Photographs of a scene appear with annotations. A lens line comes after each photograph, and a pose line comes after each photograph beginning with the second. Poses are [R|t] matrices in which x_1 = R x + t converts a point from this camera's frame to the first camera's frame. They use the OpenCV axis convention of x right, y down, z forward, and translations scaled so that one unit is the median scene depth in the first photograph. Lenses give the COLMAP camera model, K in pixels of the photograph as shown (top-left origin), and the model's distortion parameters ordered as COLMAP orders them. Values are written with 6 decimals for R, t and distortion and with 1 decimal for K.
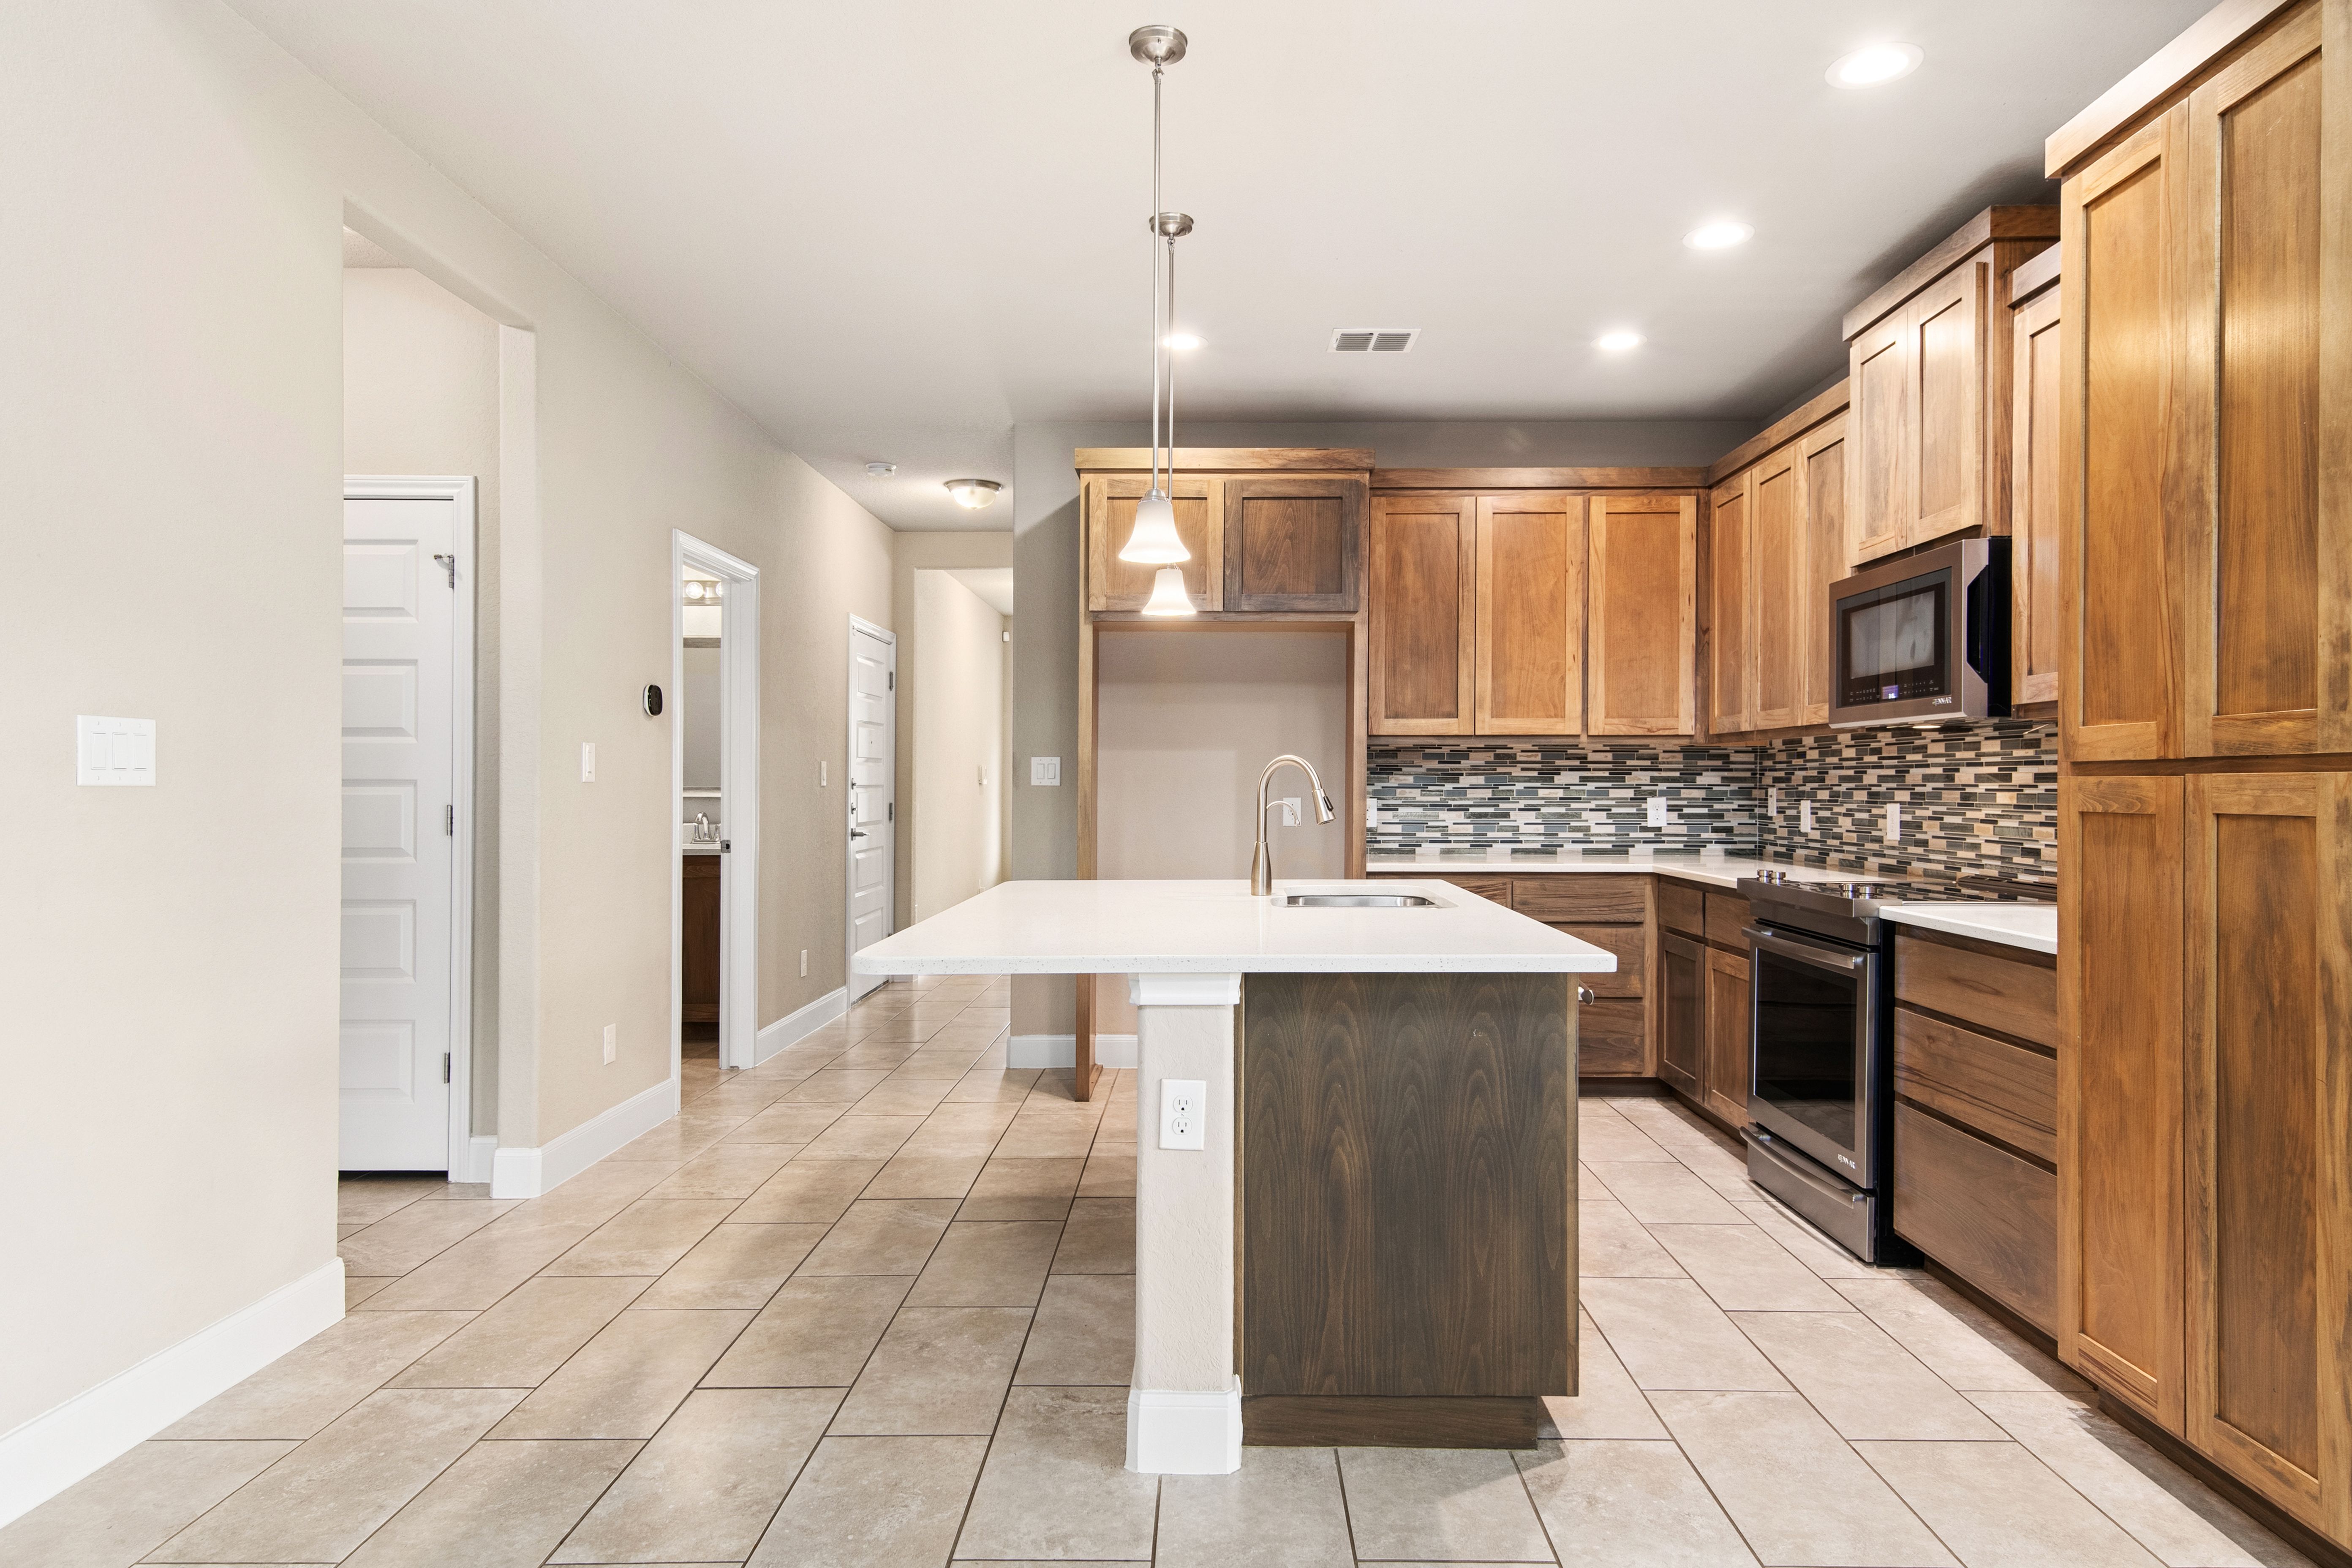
lens RADIAL K [[1345.2, 0, 1197.4], [0, 1345.2, 801.6], [0, 0, 1]] dist [-0.000449, -0.015233]
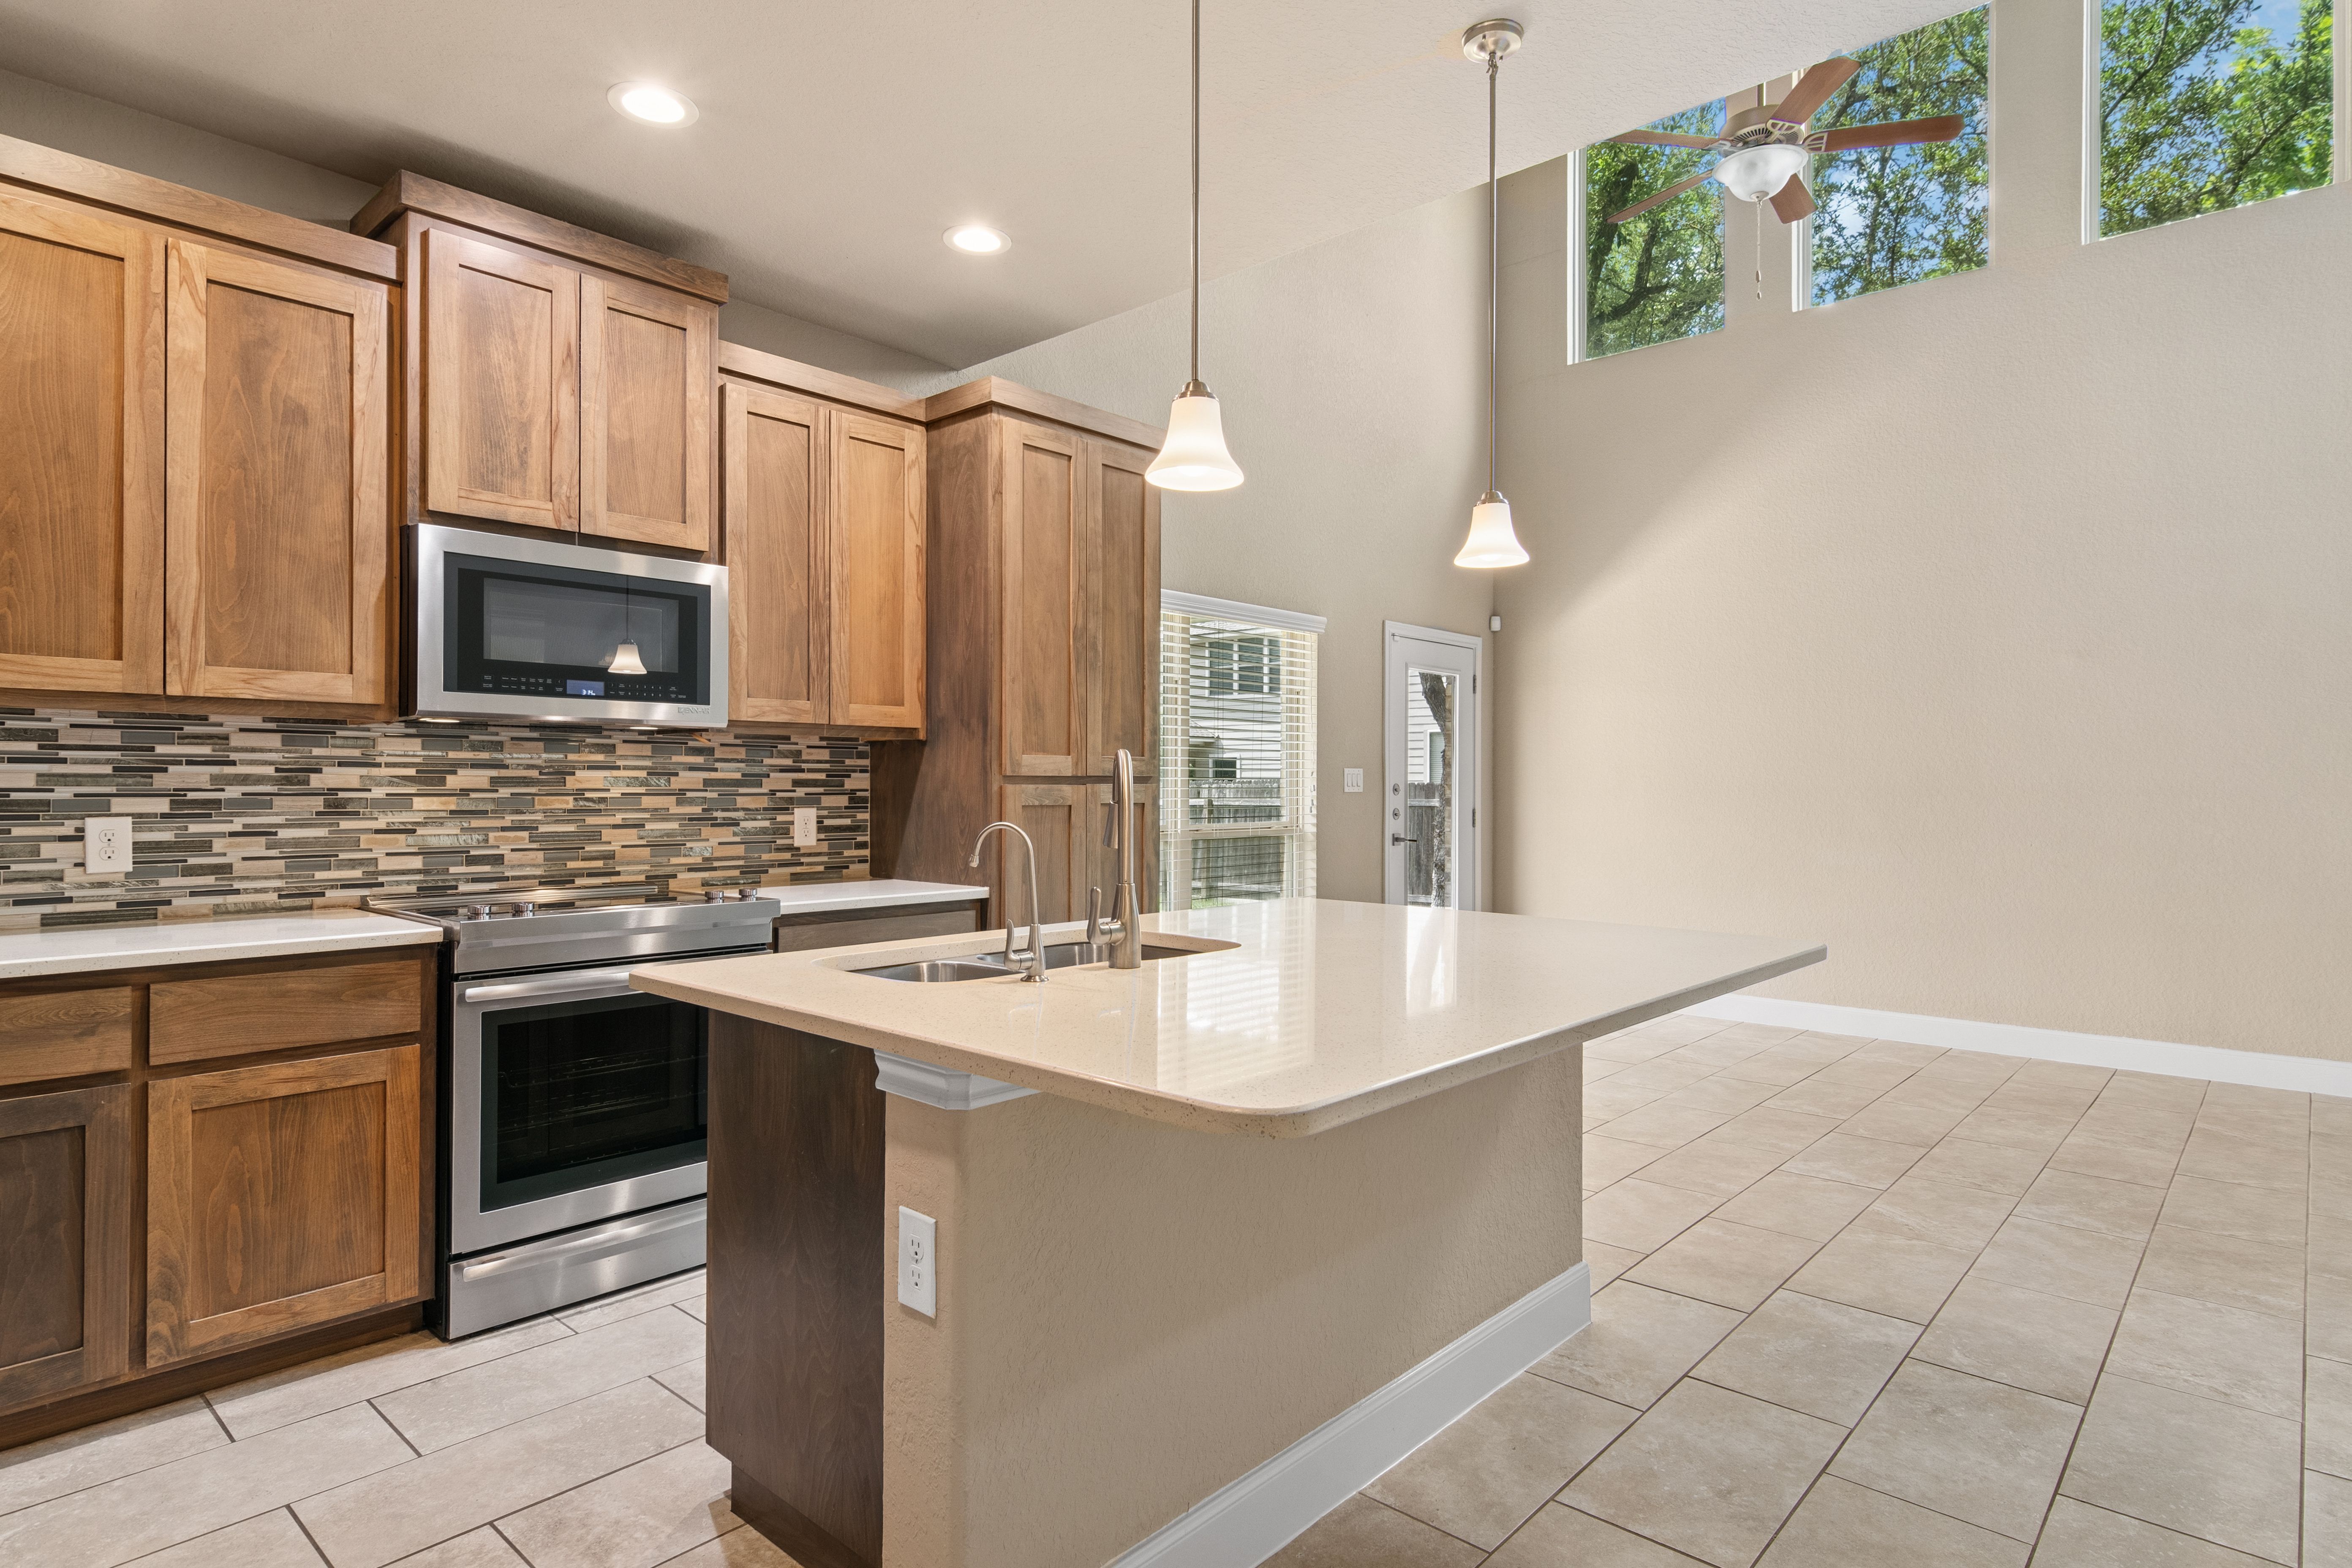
lens RADIAL K [[1268.9, 0, 1184.0], [0, 1268.9, 775.1], [0, 0, 1]] dist [0.013720, -0.005474]
pose [[-0.752435, 0.002497, 0.658662, -0.345080], [0.004604, 0.999988, 0.001469, -0.020852], [-0.658651, 0.004138, -0.752438, 1.328174]]
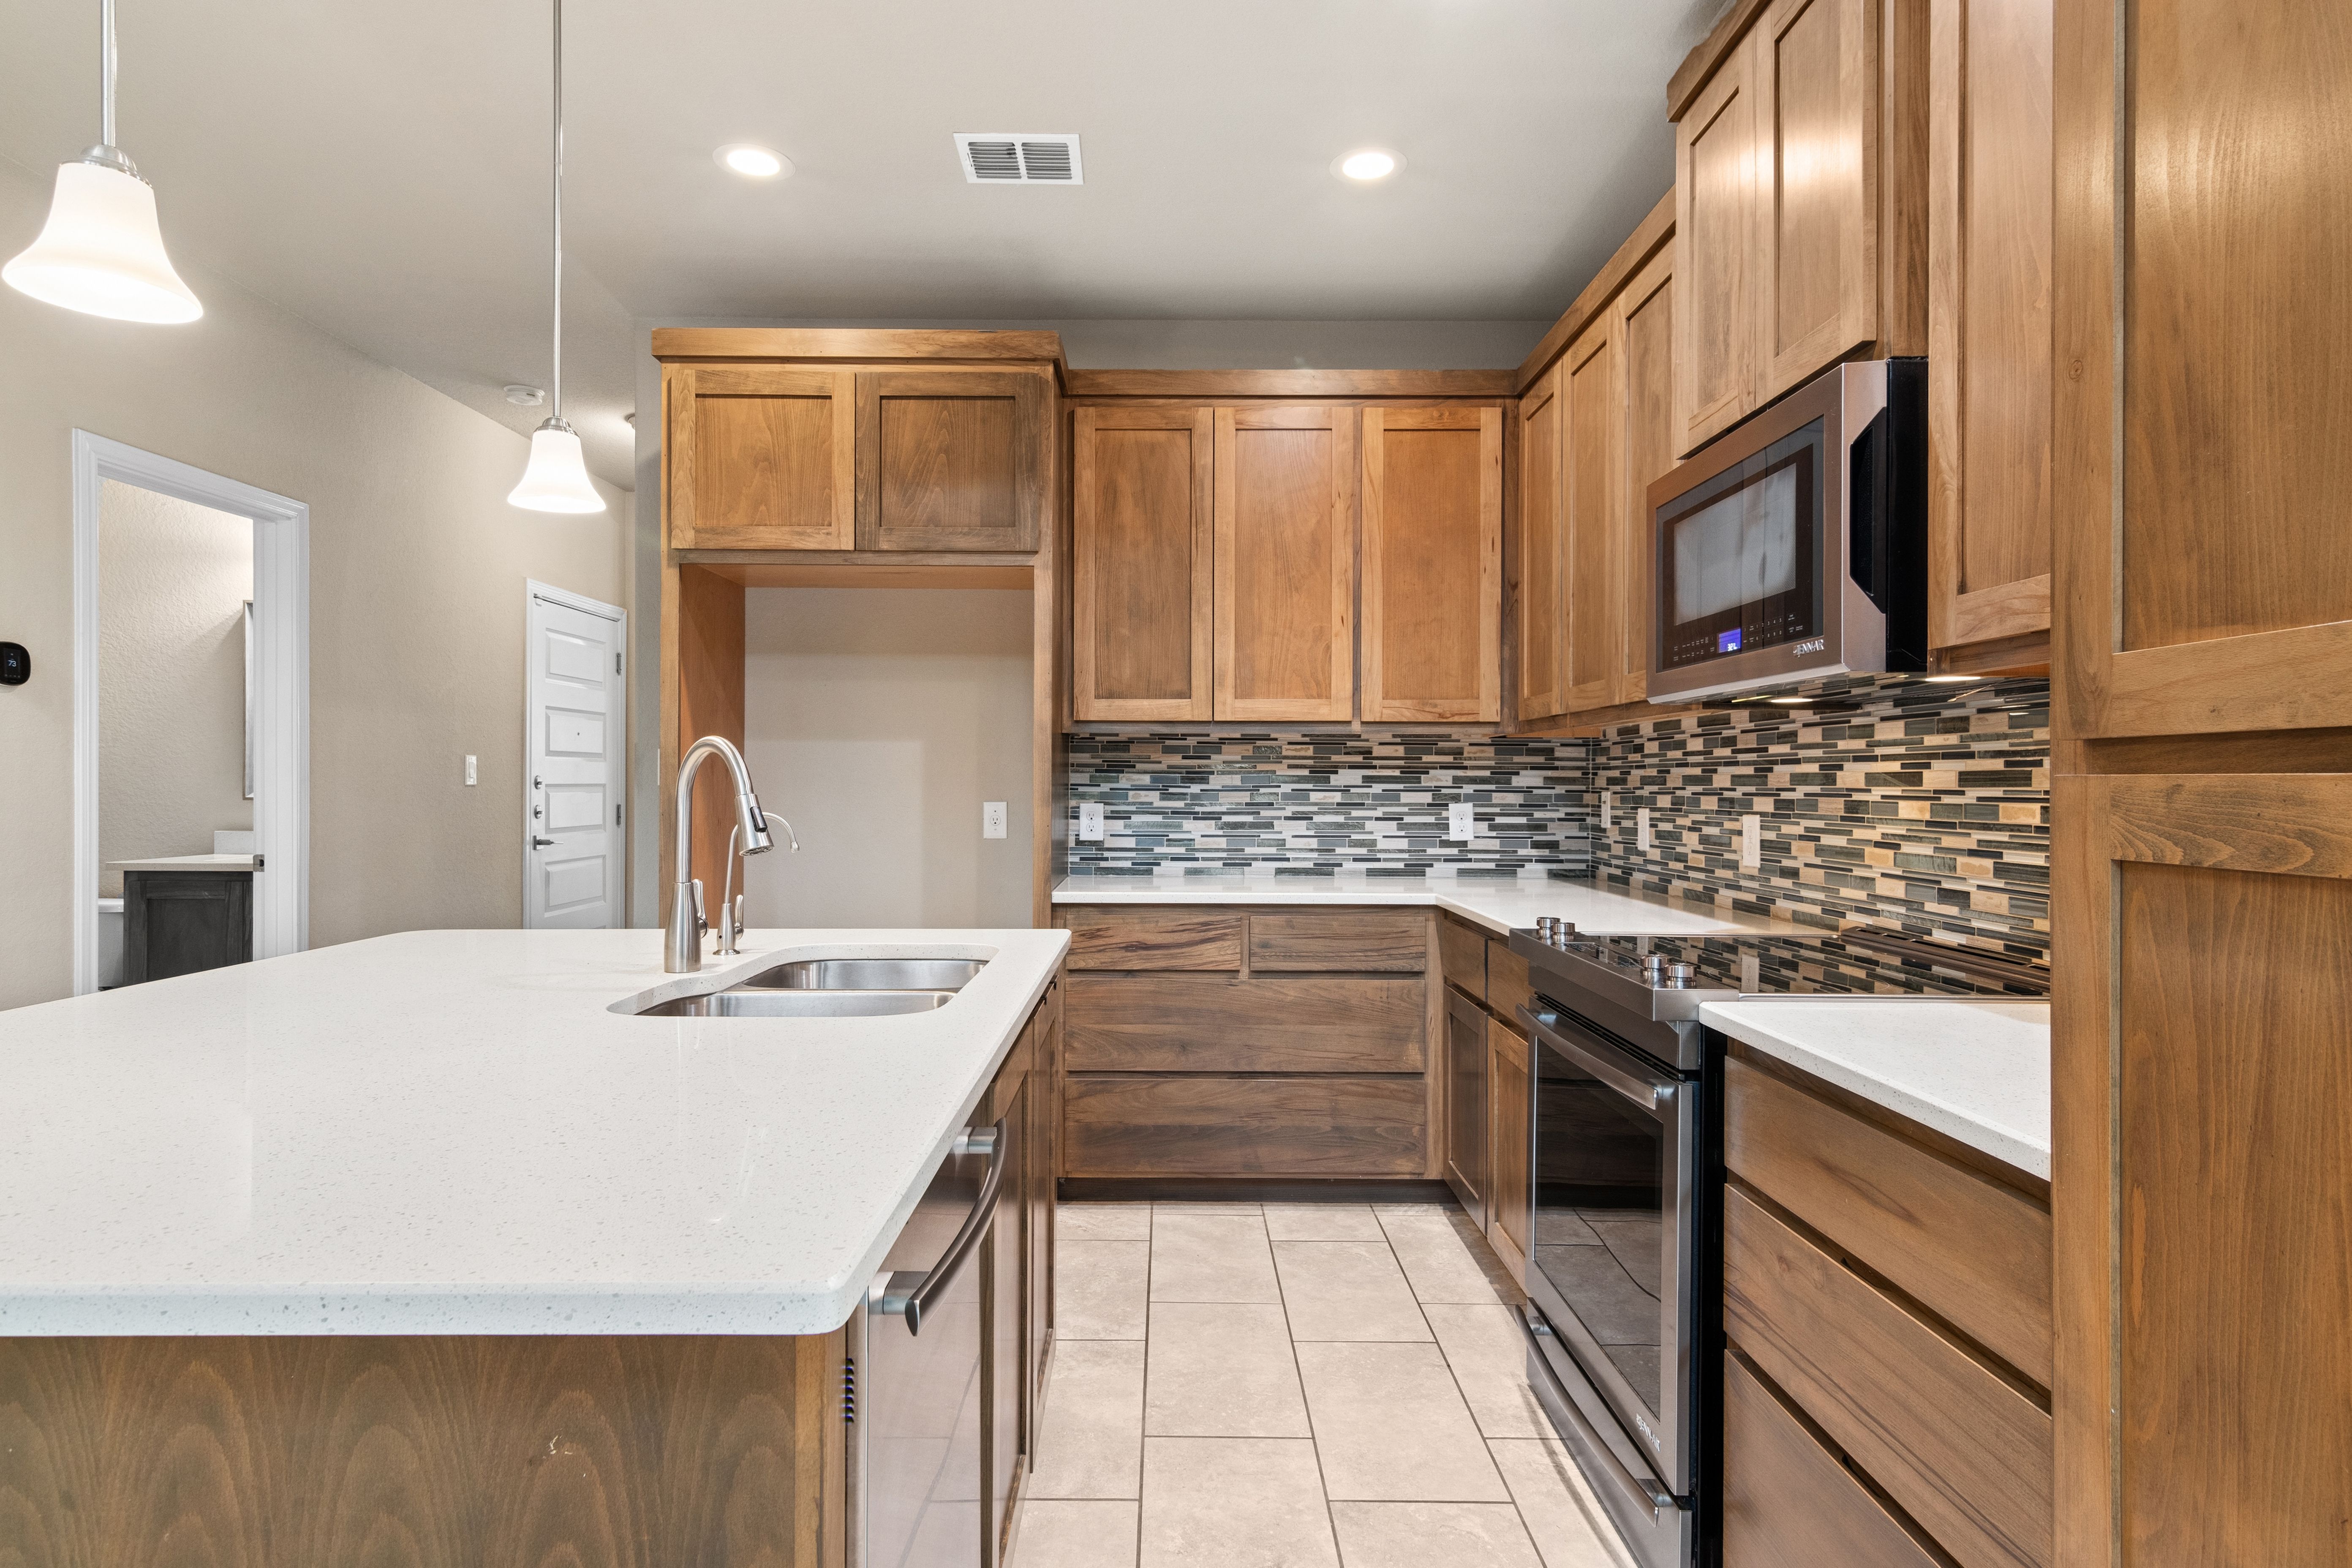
lens RADIAL K [[1268.9, 0, 1165.2], [0, 1268.9, 790.4], [0, 0, 1]] dist [0.013720, -0.005474]
pose [[0.999820, 0.002225, 0.018833, 0.232860], [-0.002082, 0.999969, -0.007645, -0.006669], [-0.018849, 0.007605, 0.999793, 0.397436]]
